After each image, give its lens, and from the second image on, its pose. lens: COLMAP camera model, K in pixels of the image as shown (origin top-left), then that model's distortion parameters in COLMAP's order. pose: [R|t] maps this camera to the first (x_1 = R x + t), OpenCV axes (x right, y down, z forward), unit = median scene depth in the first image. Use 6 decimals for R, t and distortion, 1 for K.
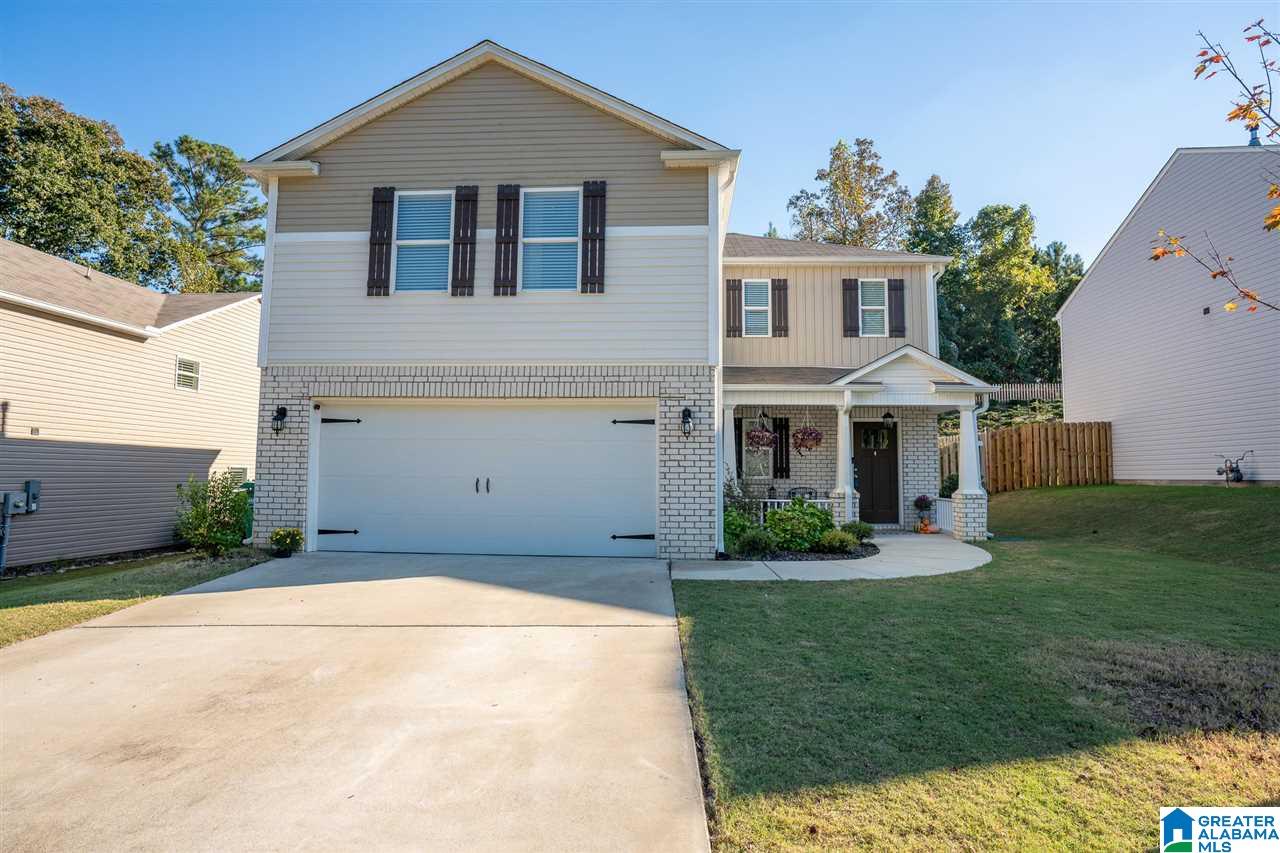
lens RADIAL K [[674.8, 0, 644.9], [0, 674.8, 425.1], [0, 0, 1]] dist [-0.037958, 0.000674]
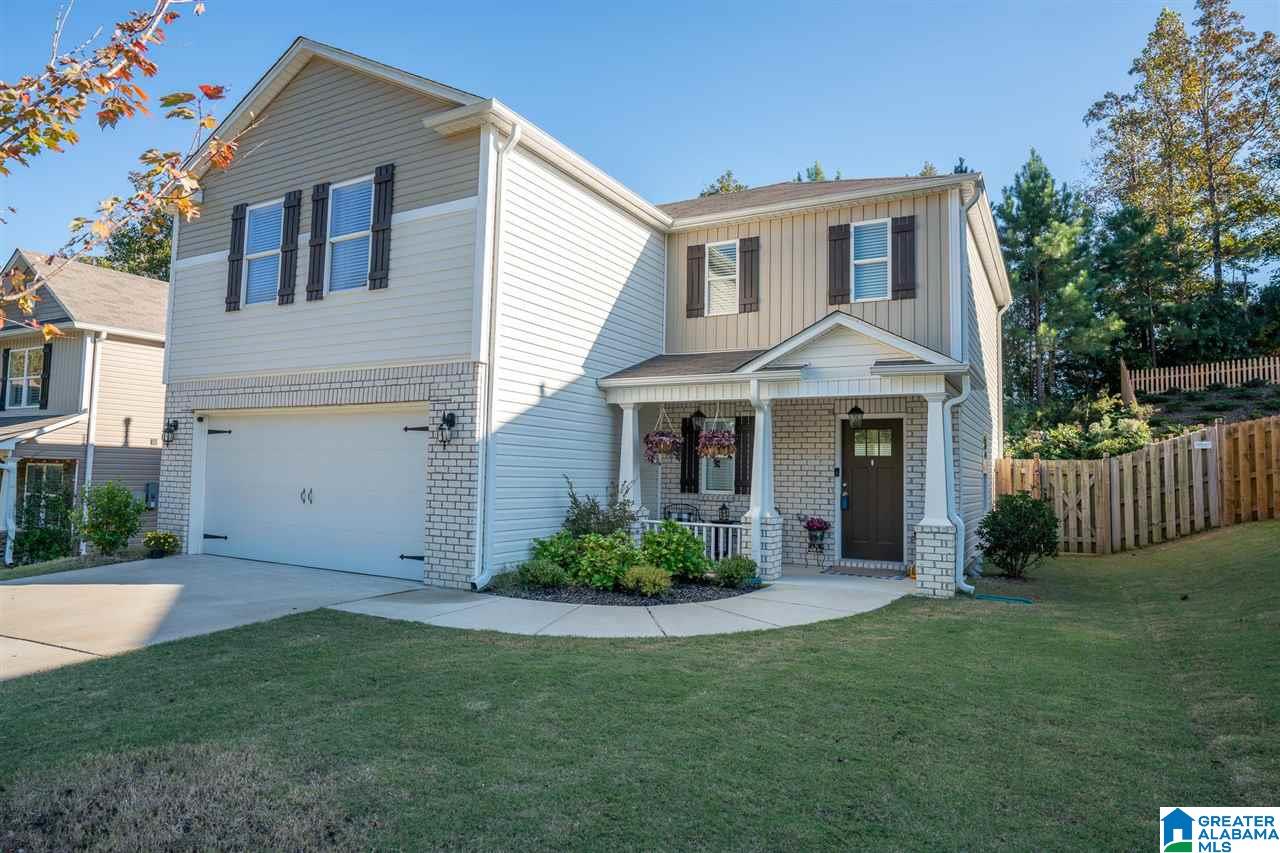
lens RADIAL K [[757.6, 0, 640.0], [0, 757.6, 426.5], [0, 0, 1]] dist [-0.017421, 0.001346]
pose [[0.897965, -0.016857, -0.439744, 0.660888], [0.019318, 0.999813, 0.001120, -0.003362], [0.439643, -0.009501, 0.898122, 0.223027]]
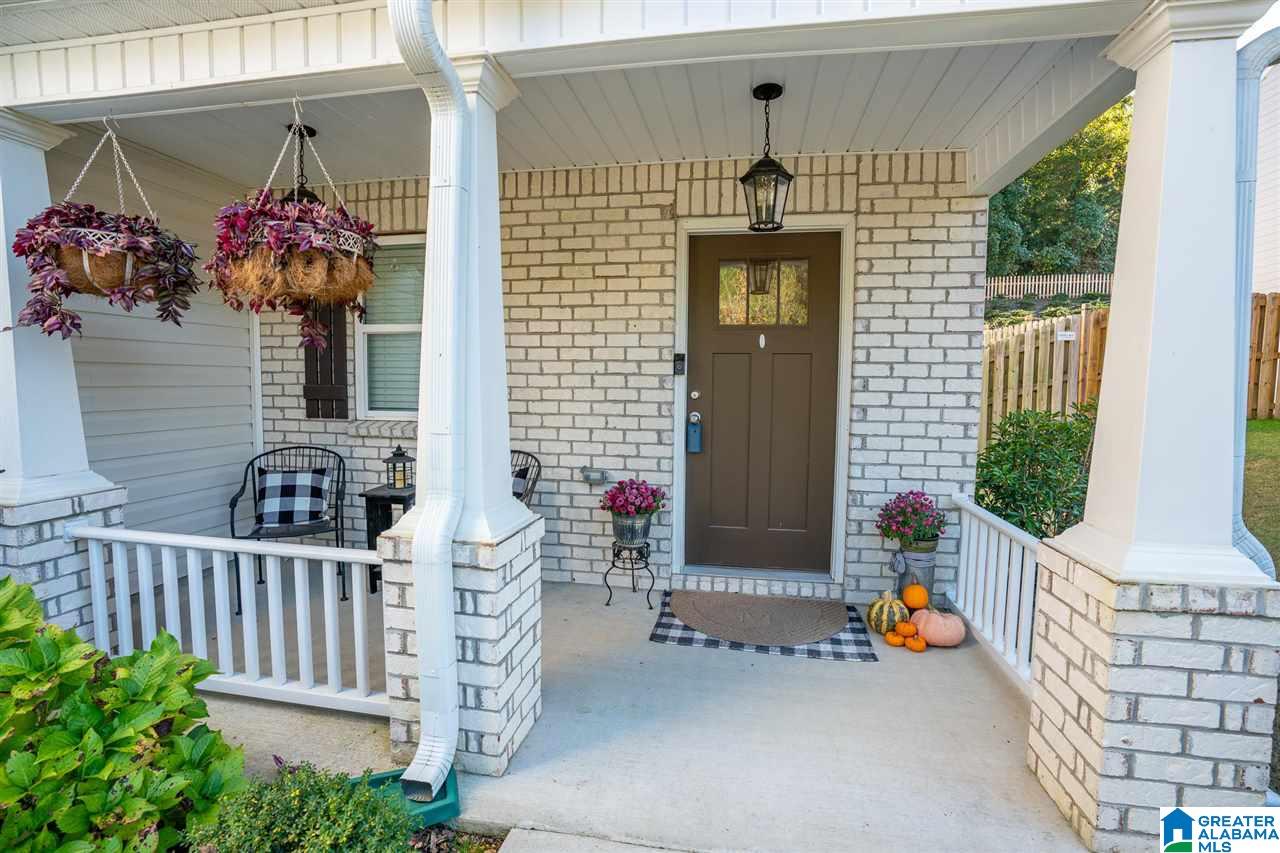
lens RADIAL K [[590.0, 0, 640.0], [0, 590.0, 426.5], [0, 0, 1]] dist [-0.067457, 0.026479]
pose [[0.992029, 0.013365, -0.125299, 0.446998], [0.005860, 0.988391, 0.151819, 0.055285], [0.125873, -0.151343, 0.980434, 1.014196]]
